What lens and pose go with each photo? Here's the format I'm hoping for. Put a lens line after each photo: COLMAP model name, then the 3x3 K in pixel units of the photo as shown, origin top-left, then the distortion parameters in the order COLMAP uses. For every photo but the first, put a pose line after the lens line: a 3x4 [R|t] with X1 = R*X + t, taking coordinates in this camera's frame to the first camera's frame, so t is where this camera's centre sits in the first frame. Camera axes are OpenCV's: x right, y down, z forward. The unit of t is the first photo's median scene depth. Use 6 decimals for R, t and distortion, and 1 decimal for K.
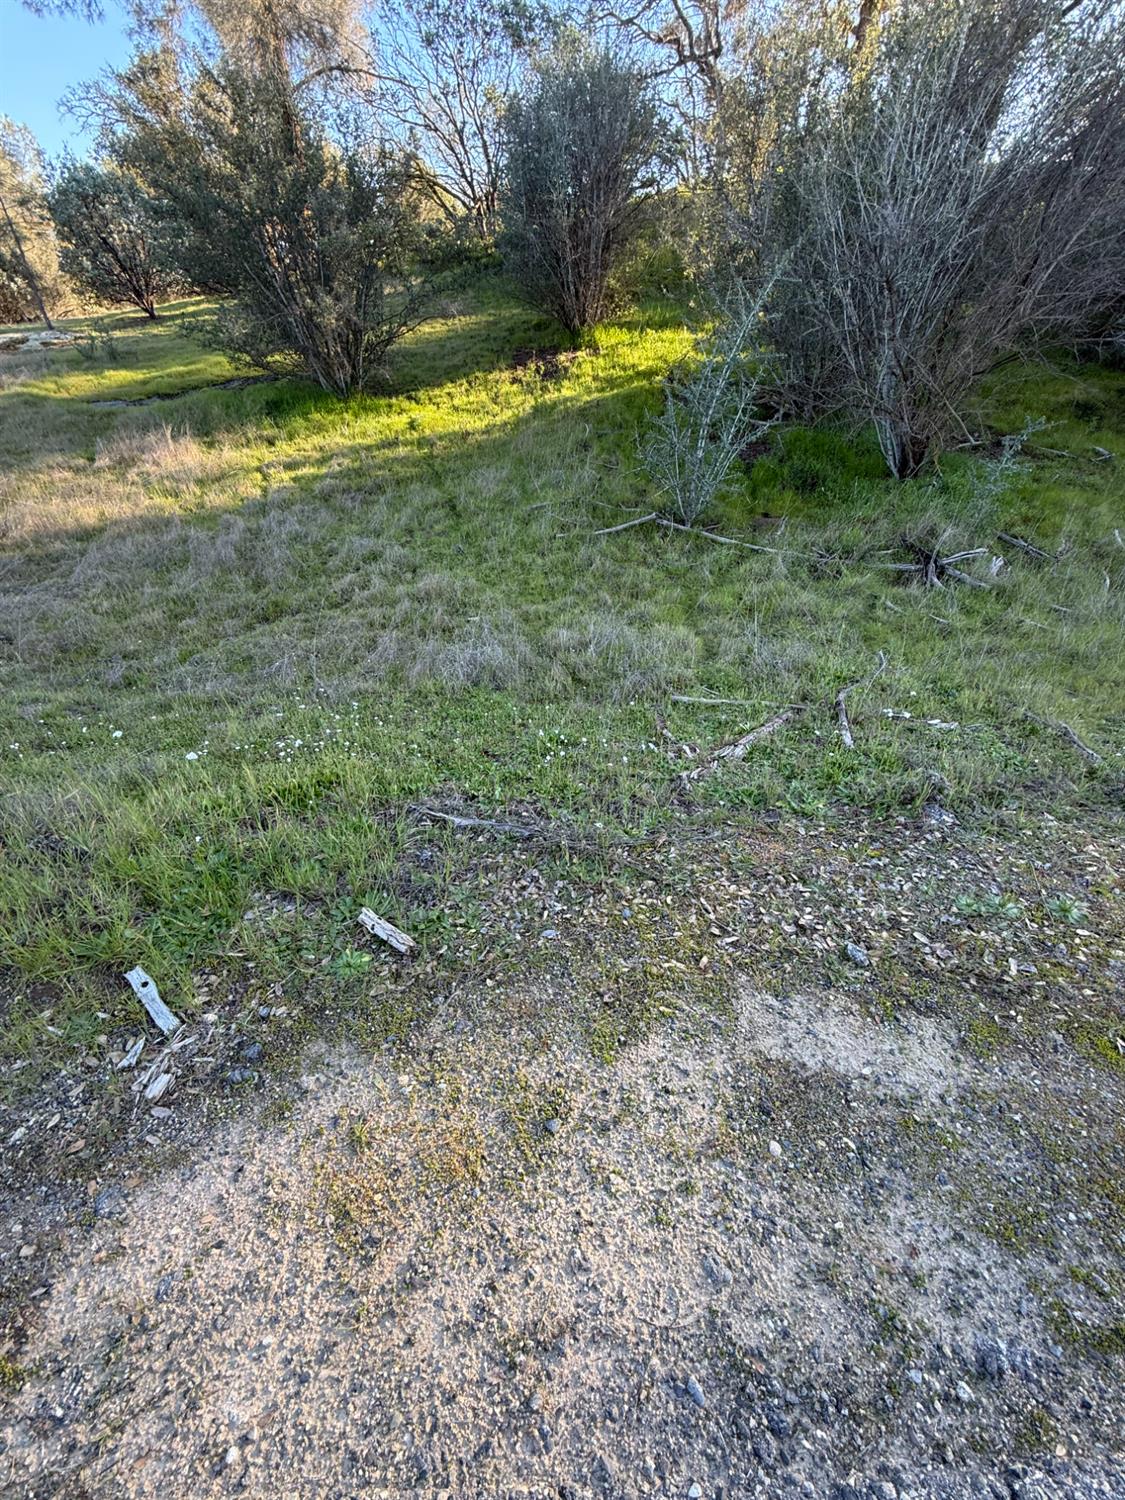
lens RADIAL K [[597.8, 0, 560.7], [0, 597.8, 748.8], [0, 0, 1]] dist [0.001028, 0.000002]
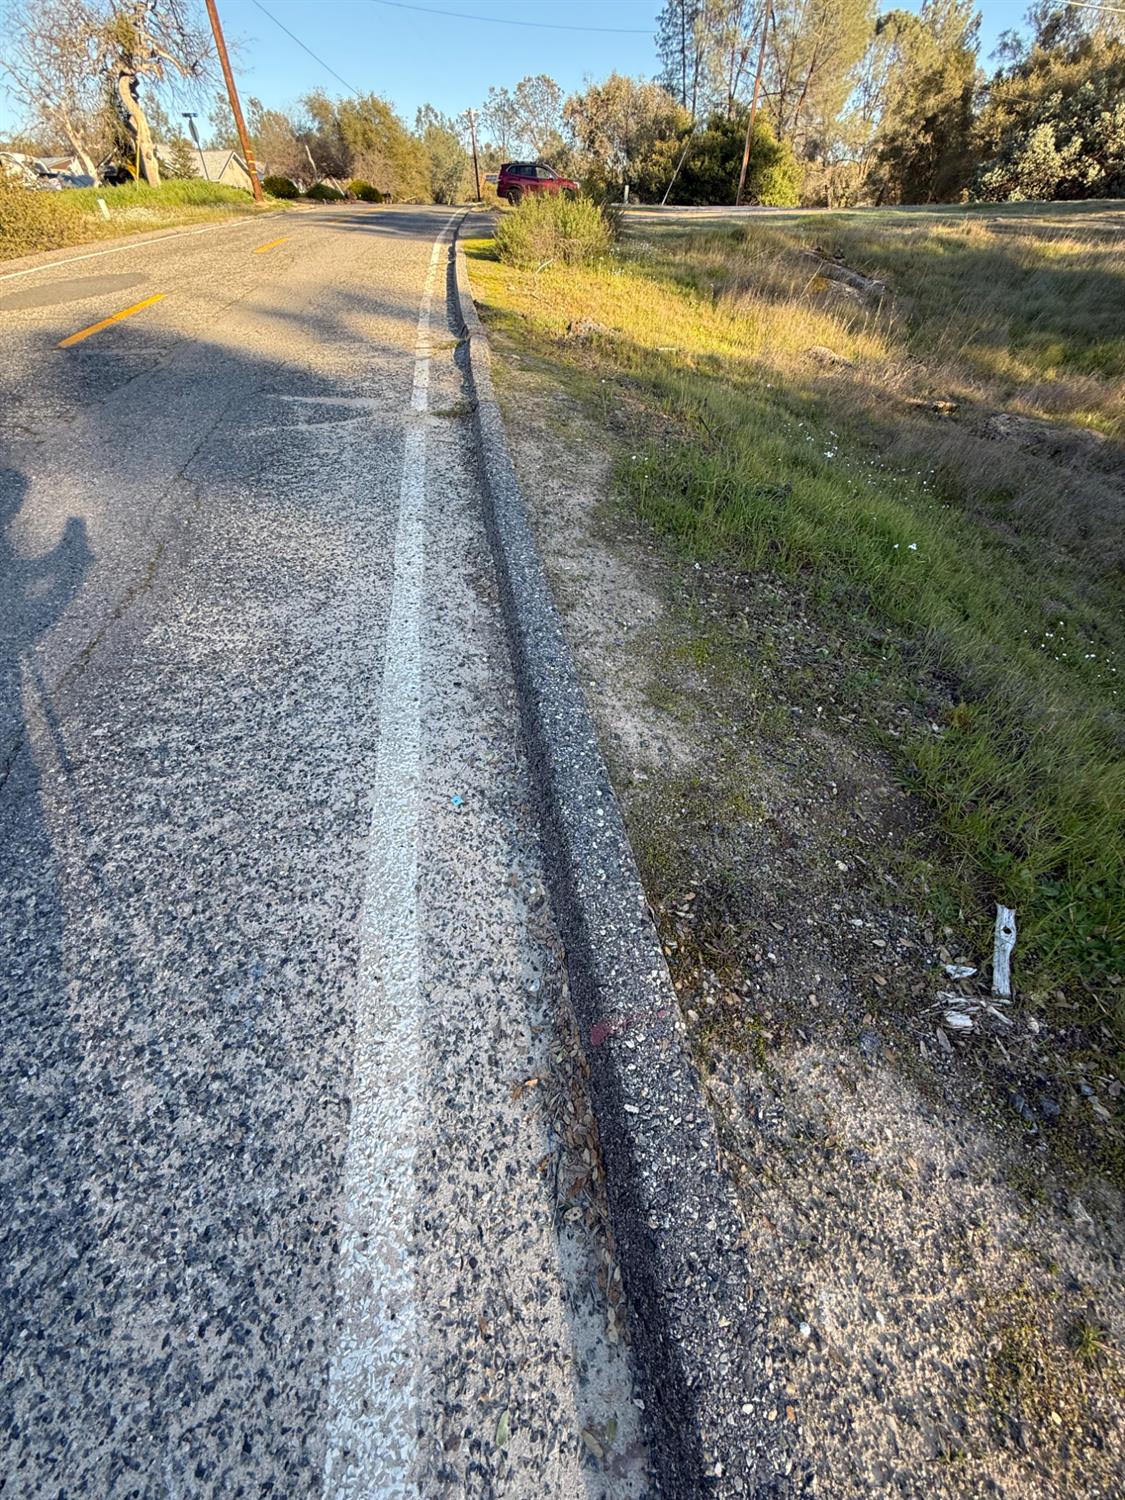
lens RADIAL K [[597.8, 0, 561.2], [0, 597.8, 747.3], [0, 0, 1]] dist [0.001028, 0.000002]
pose [[0.137034, 0.688110, -0.712549, -0.317690], [-0.585163, 0.636640, 0.502269, 0.147810], [0.799253, 0.348129, 0.489898, -0.112598]]
